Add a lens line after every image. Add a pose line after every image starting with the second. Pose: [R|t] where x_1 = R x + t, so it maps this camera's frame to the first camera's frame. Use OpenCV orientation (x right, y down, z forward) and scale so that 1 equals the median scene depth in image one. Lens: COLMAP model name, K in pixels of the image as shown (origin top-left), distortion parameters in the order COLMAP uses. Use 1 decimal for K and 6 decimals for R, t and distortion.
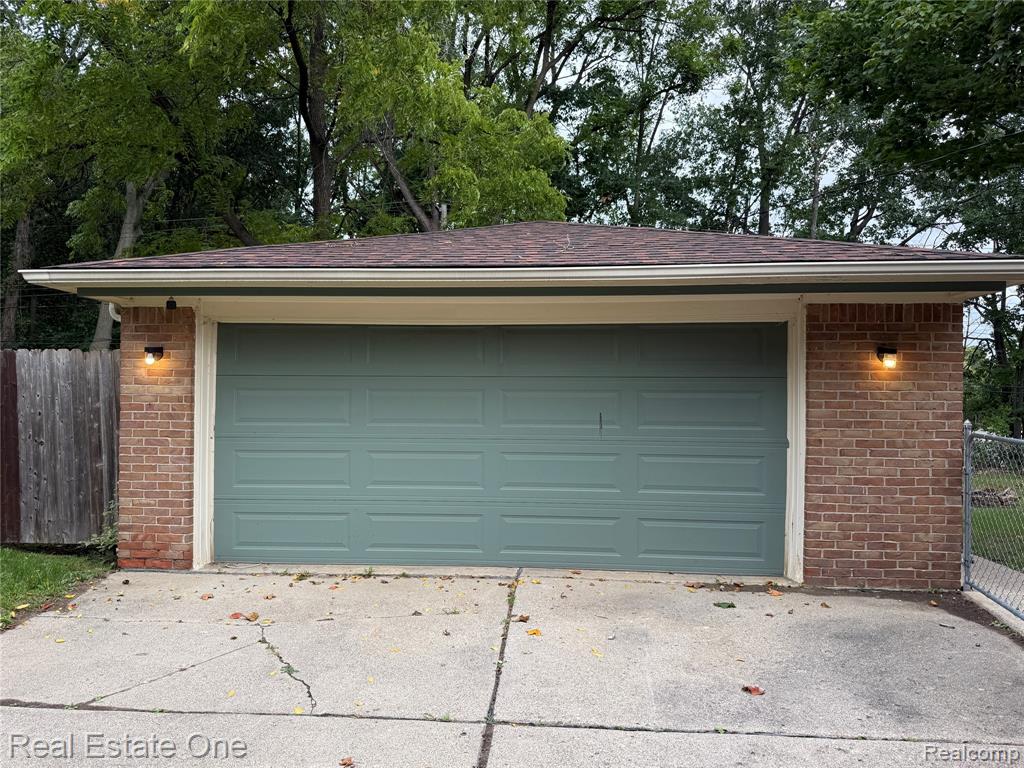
lens RADIAL K [[717.1, 0, 512.0], [0, 717.1, 384.0], [0, 0, 1]] dist [0.131448, -0.202830]
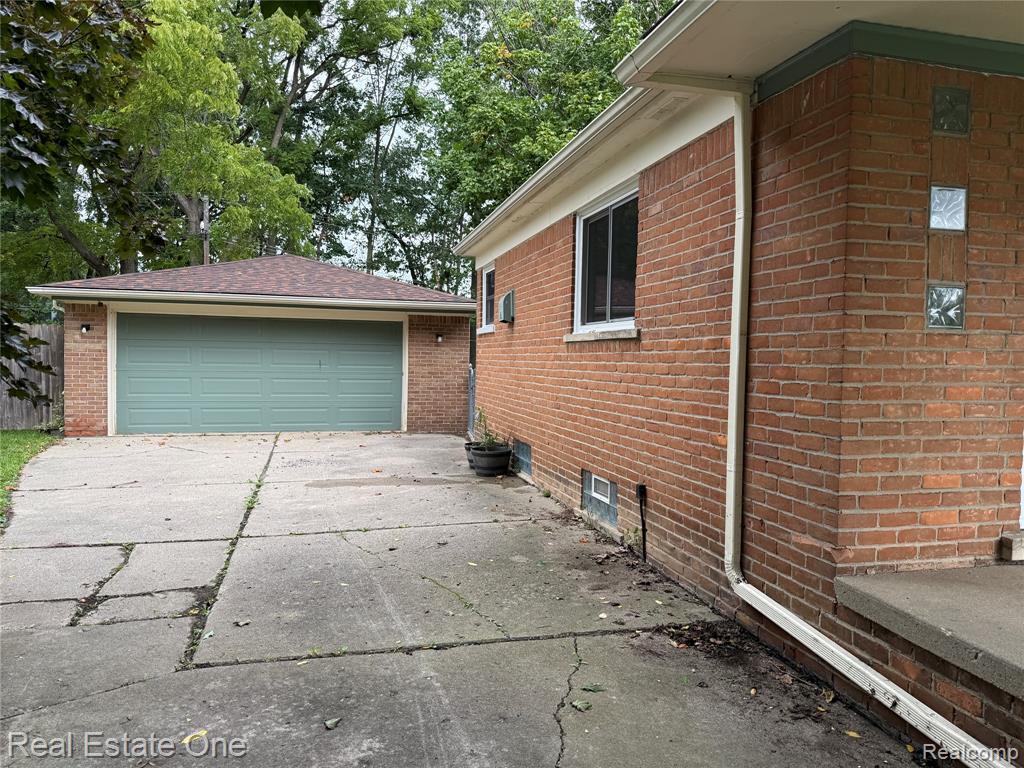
lens RADIAL K [[717.1, 0, 512.0], [0, 717.1, 384.0], [0, 0, 1]] dist [0.131448, -0.202830]
pose [[0.945864, -0.002346, 0.324555, -0.038220], [-0.012761, 0.998932, 0.044411, 0.007832], [-0.324312, -0.046148, 0.944824, -1.257686]]
